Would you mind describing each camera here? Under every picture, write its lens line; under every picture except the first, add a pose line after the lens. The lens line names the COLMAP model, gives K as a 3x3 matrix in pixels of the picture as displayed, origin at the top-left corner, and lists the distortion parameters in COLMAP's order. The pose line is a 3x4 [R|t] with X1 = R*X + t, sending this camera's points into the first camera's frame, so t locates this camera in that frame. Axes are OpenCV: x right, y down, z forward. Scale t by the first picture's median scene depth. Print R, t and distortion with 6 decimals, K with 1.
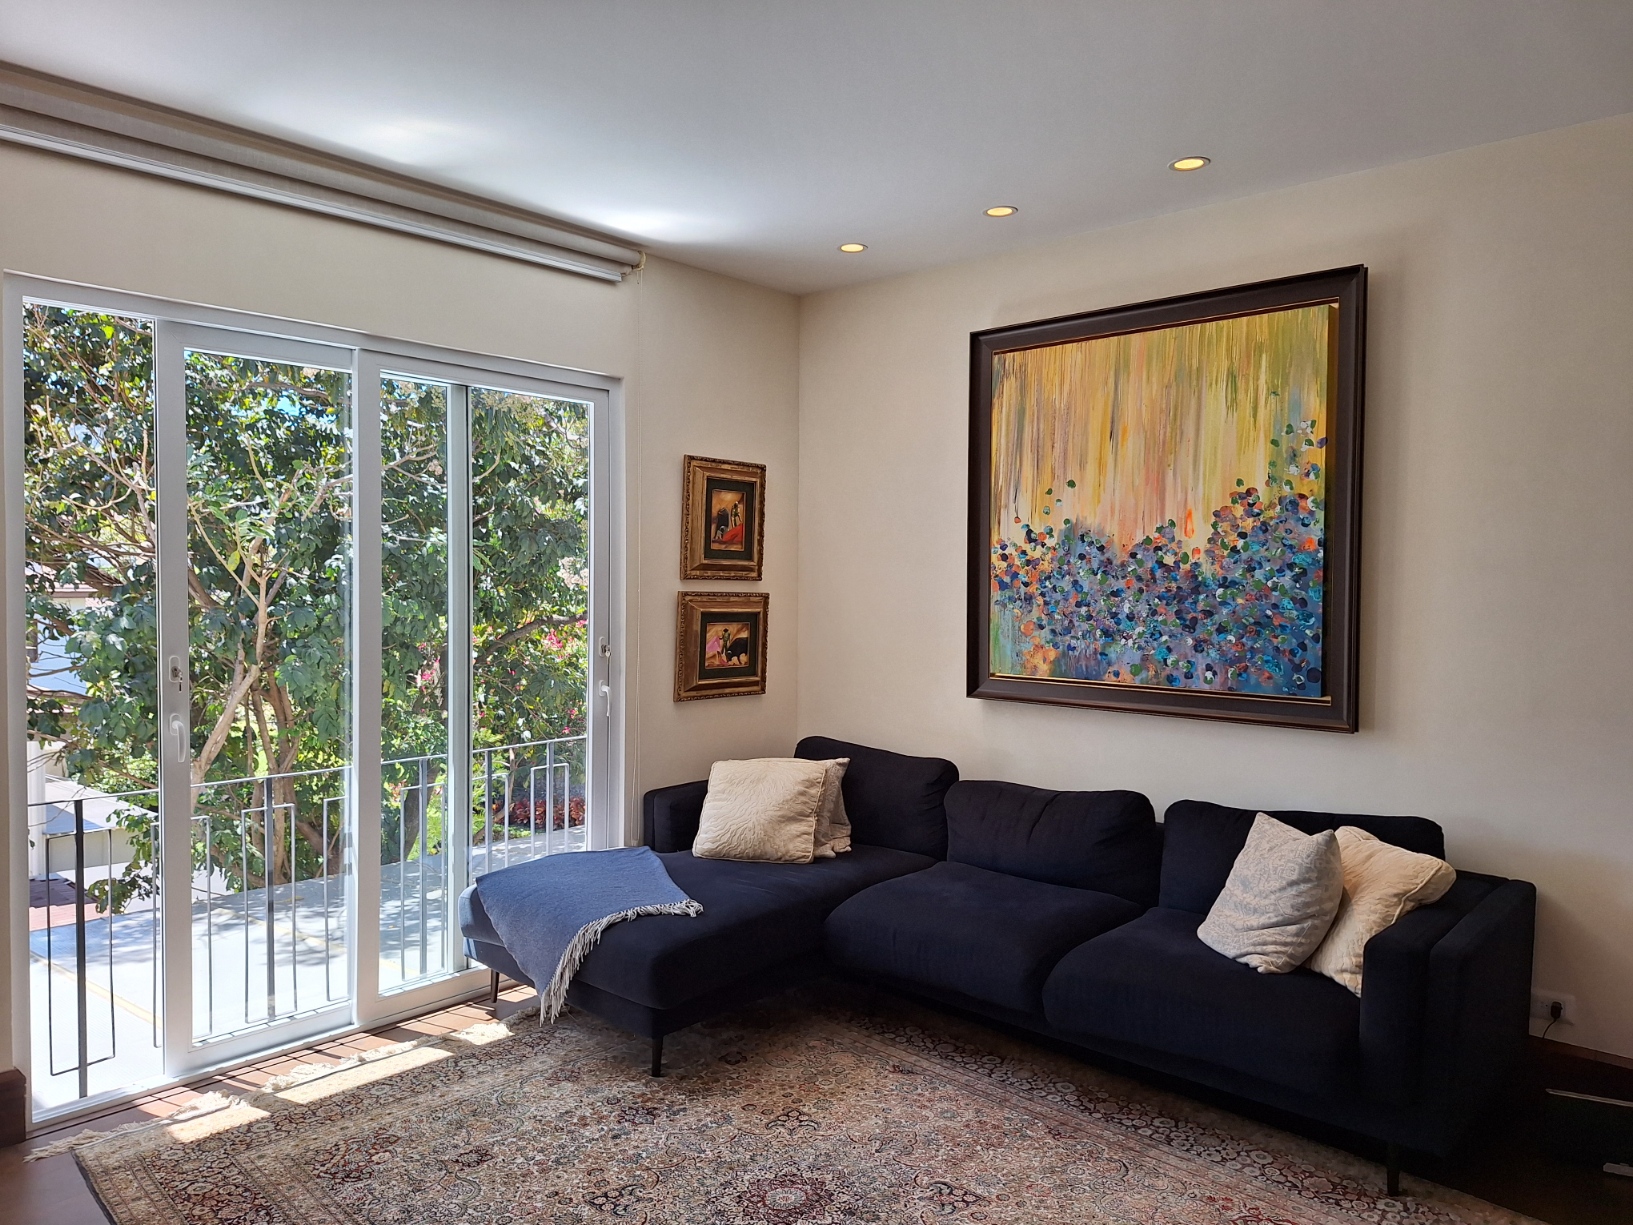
lens RADIAL K [[1109.6, 0, 816.5], [0, 1109.6, 612.5], [0, 0, 1]] dist [0.001470, -0.001144]
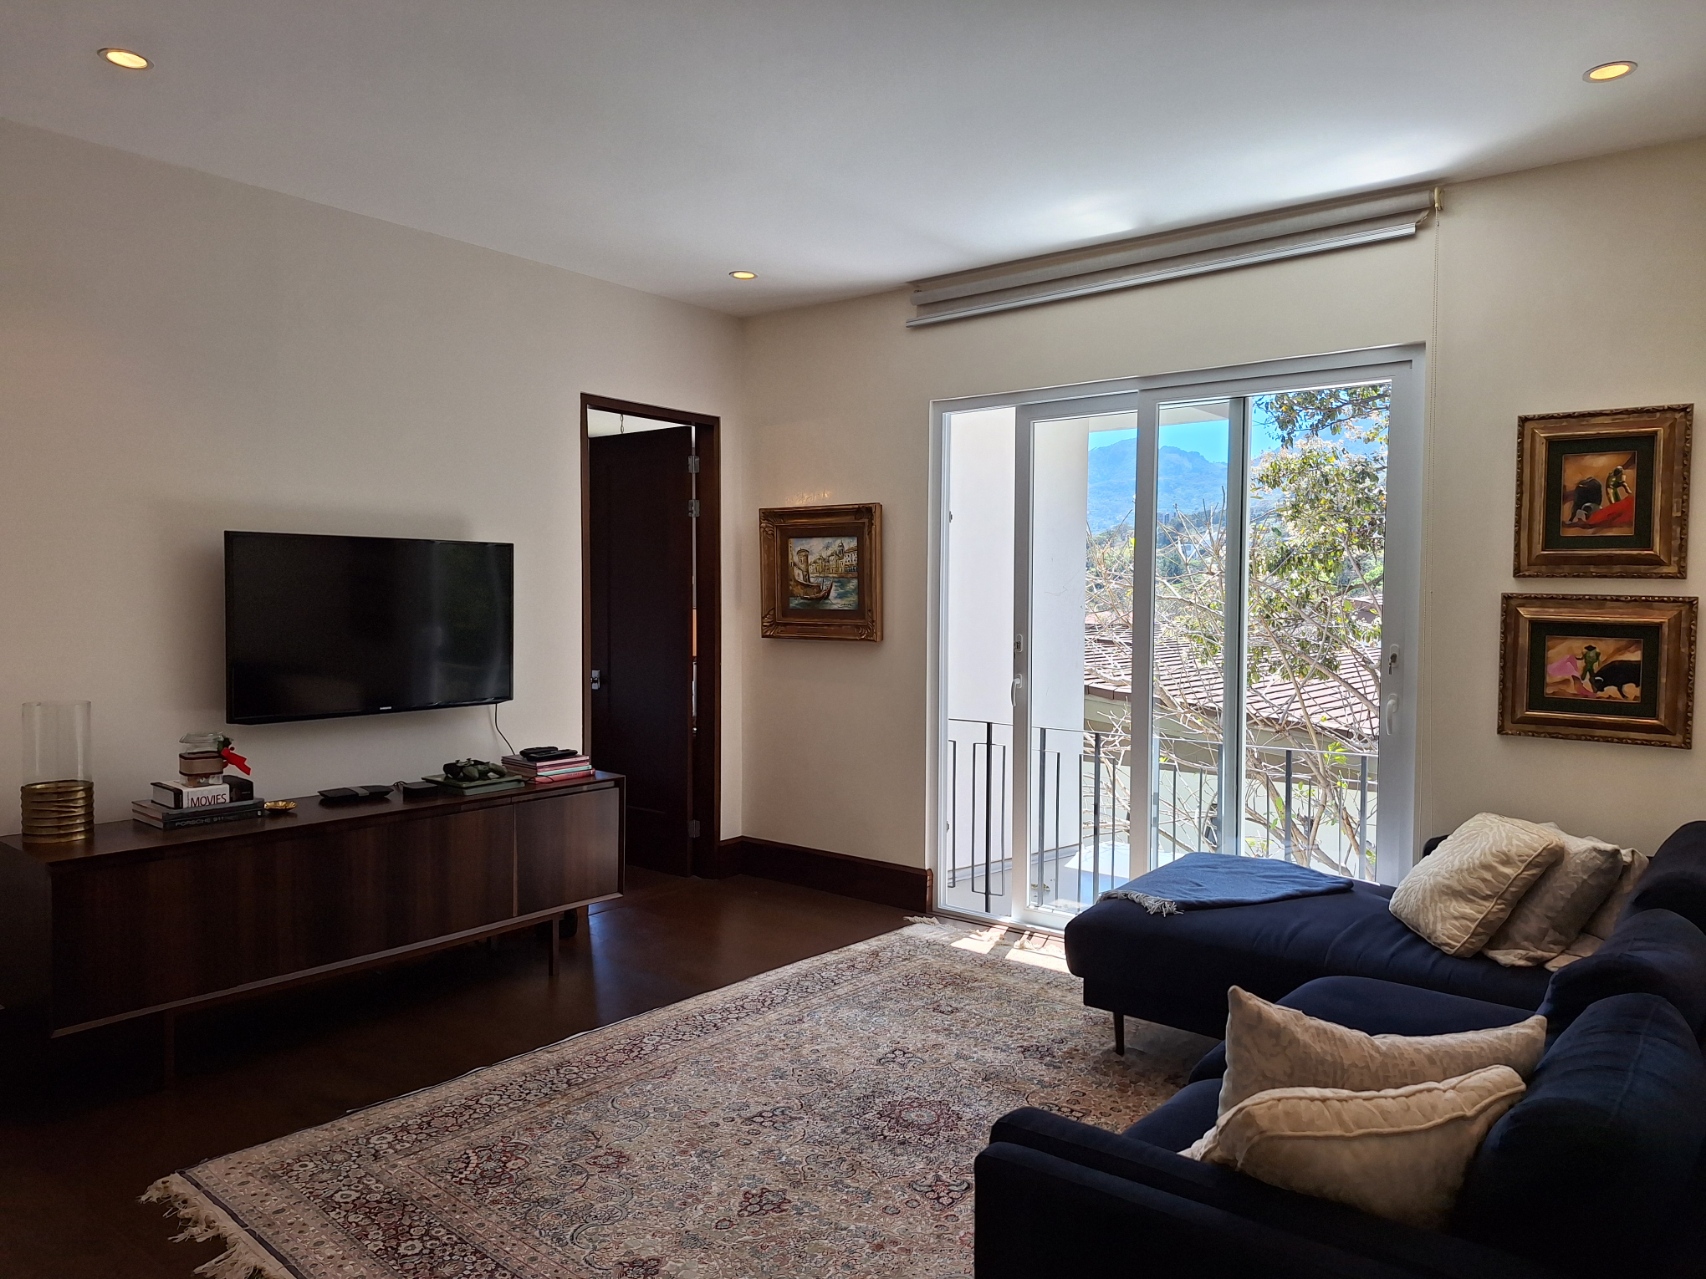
lens RADIAL K [[1140.0, 0, 853.0], [0, 1140.0, 639.5], [0, 0, 1]] dist [0.001116, 0.000447]
pose [[0.058225, 0.031720, -0.997799, 0.634677], [-0.038213, 0.998833, 0.029523, 0.007244], [0.997572, 0.036410, 0.059369, 0.482702]]
